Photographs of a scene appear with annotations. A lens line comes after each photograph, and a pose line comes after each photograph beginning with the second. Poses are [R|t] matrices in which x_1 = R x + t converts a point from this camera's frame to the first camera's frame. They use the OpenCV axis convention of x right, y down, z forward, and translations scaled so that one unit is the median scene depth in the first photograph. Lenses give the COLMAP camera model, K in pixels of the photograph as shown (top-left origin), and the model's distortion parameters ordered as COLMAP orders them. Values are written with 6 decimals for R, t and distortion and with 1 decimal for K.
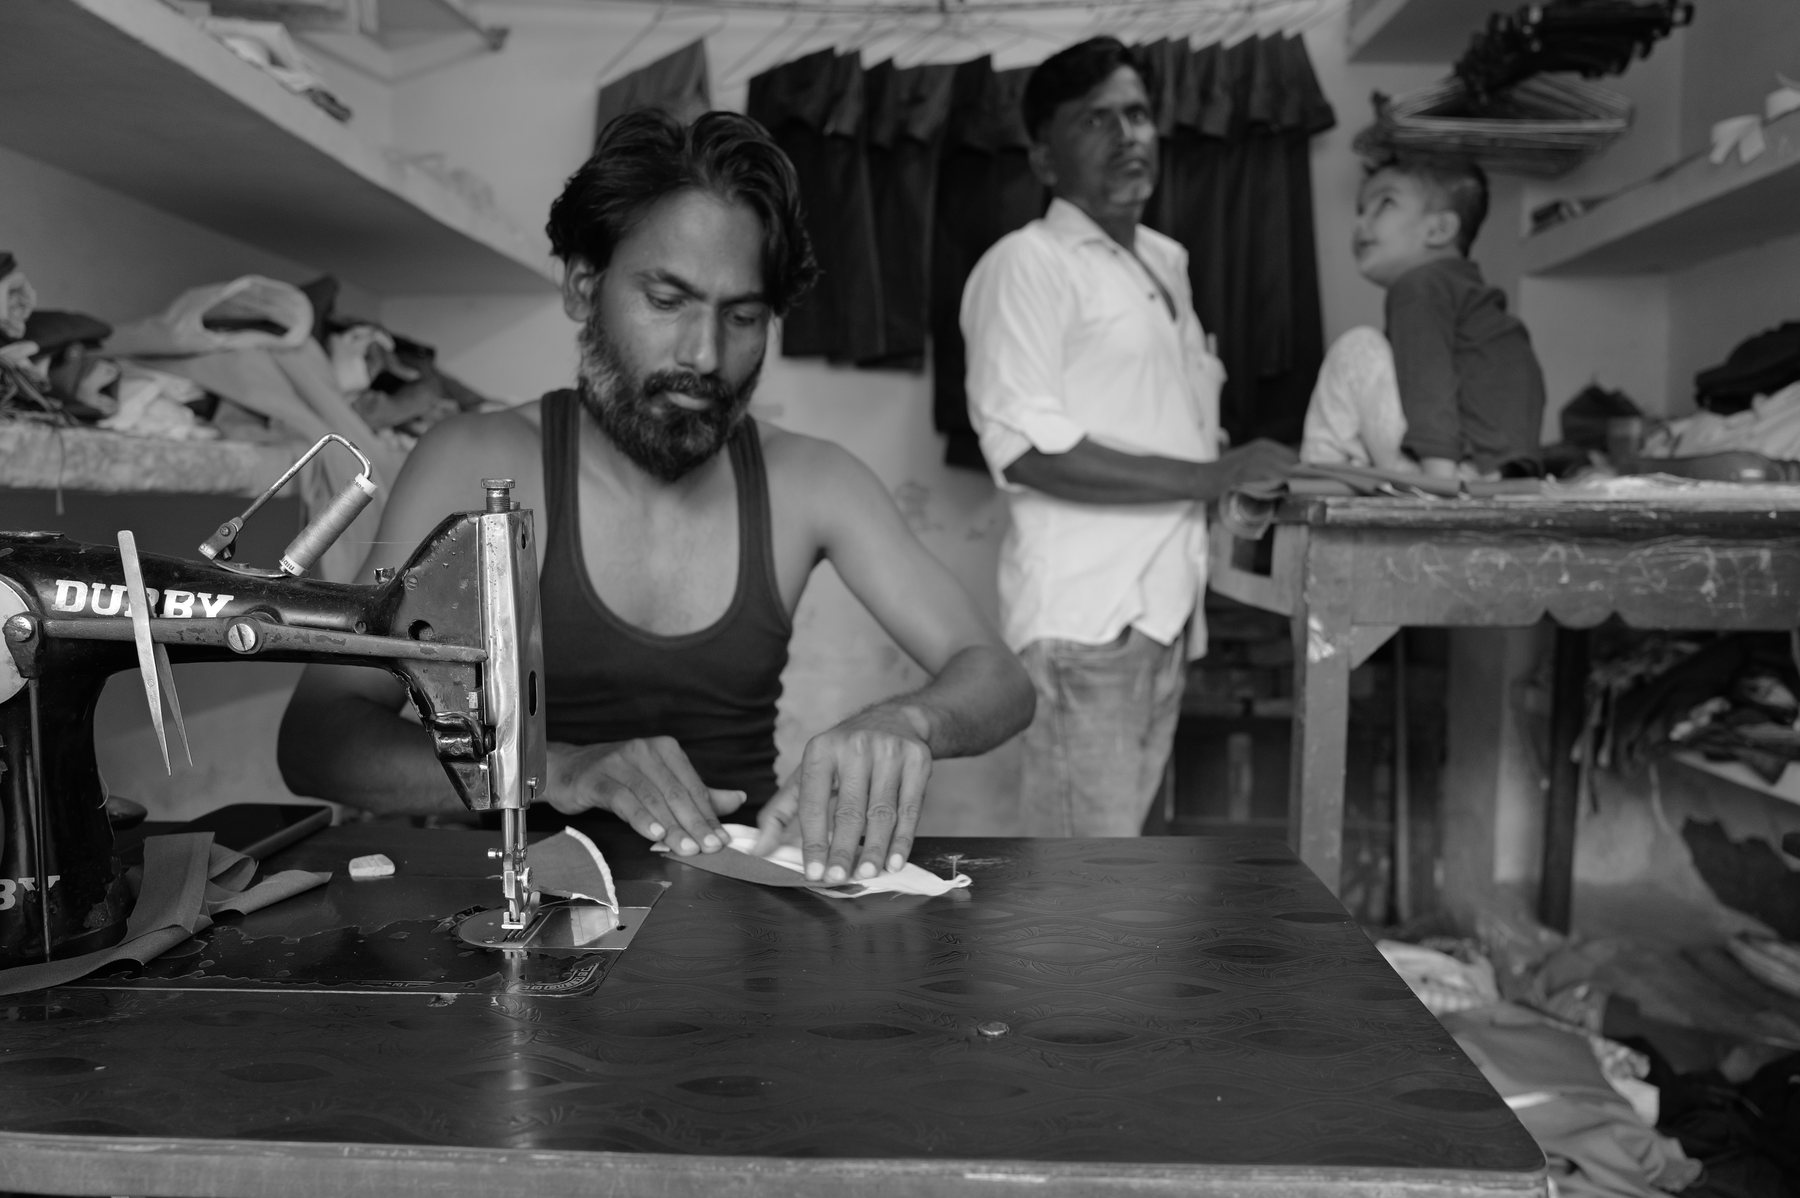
lens RADIAL K [[1378.6, 0, 897.9], [0, 1378.6, 598.9], [0, 0, 1]] dist [-0.034624, 0.045182]
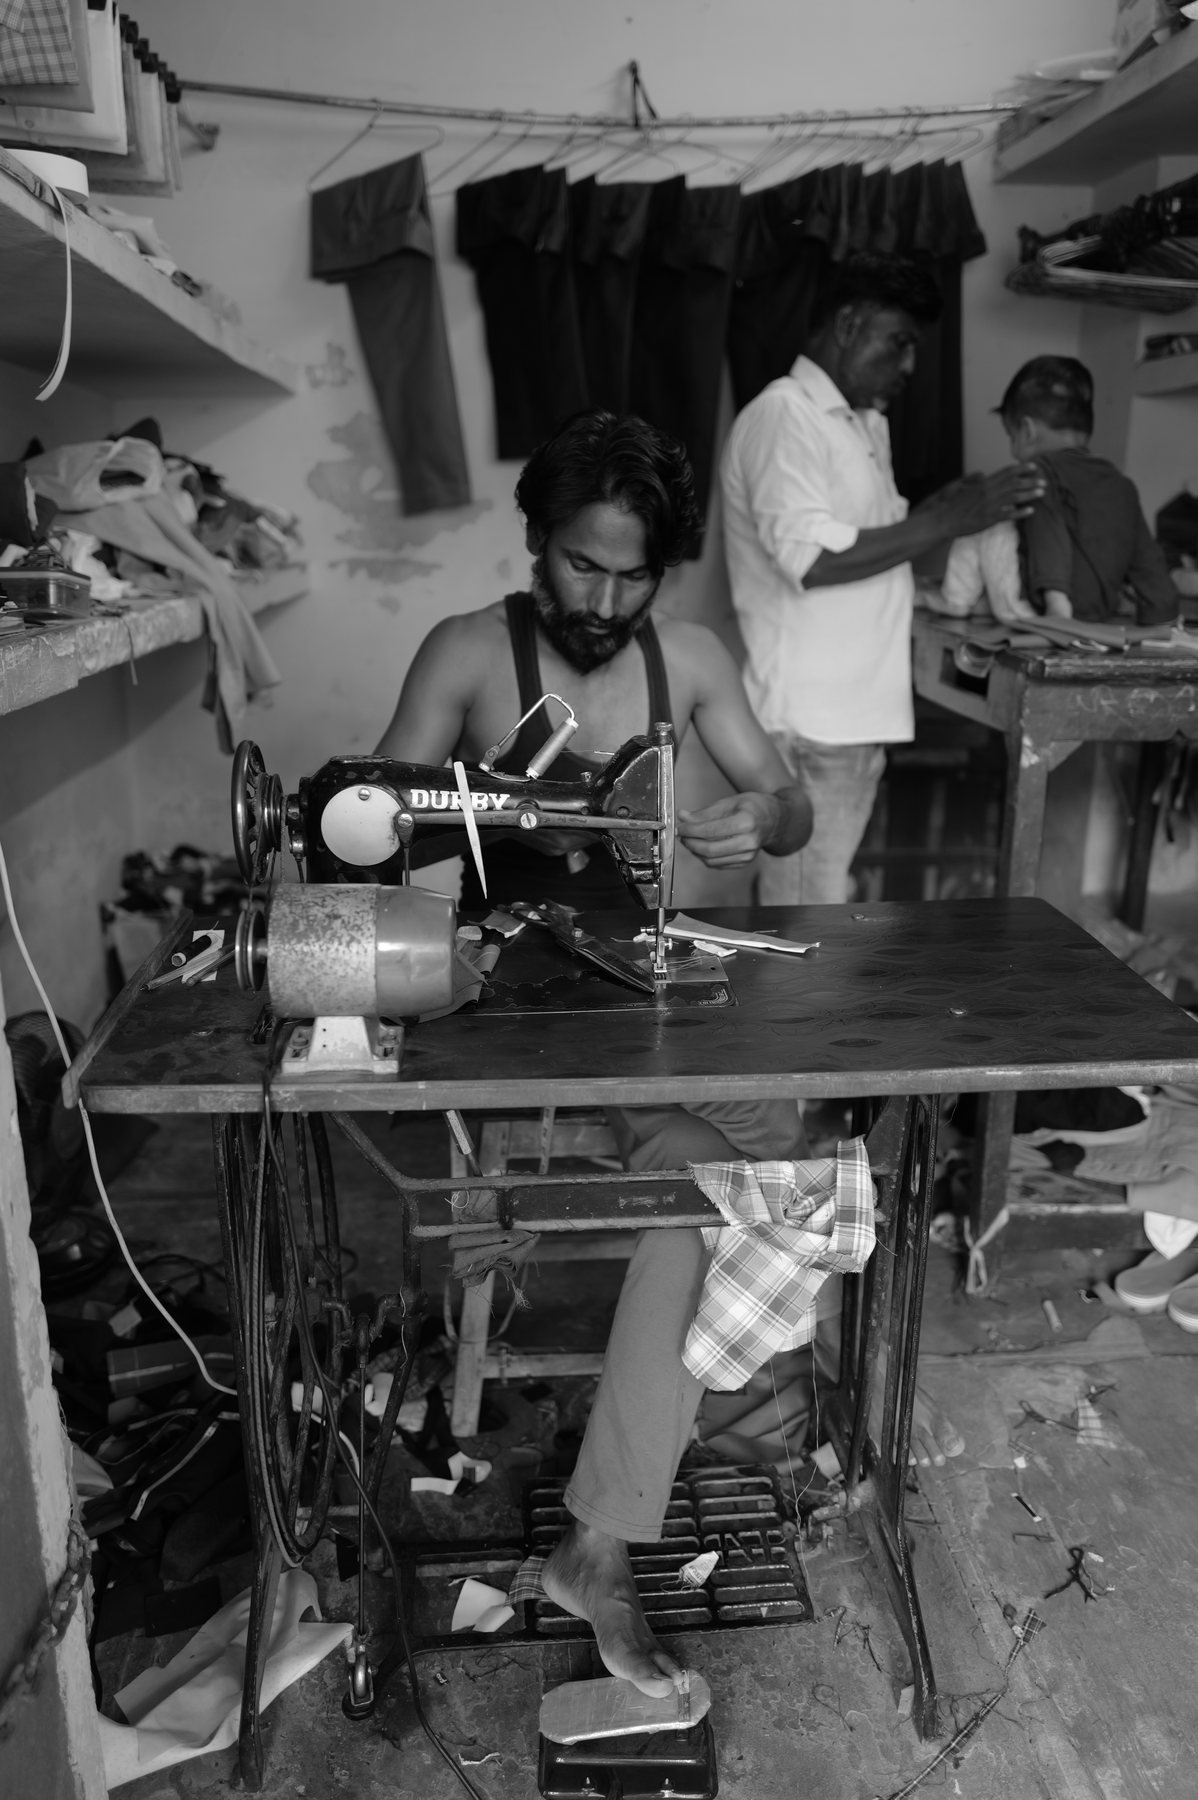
lens RADIAL K [[1378.6, 0, 606.5], [0, 1378.6, 905.3], [0, 0, 1]] dist [-0.034624, 0.045182]
pose [[0.993161, -0.039193, 0.109976, -0.217159], [0.015266, 0.977475, 0.210496, -0.088902], [-0.115749, -0.207378, 0.971389, -0.284105]]
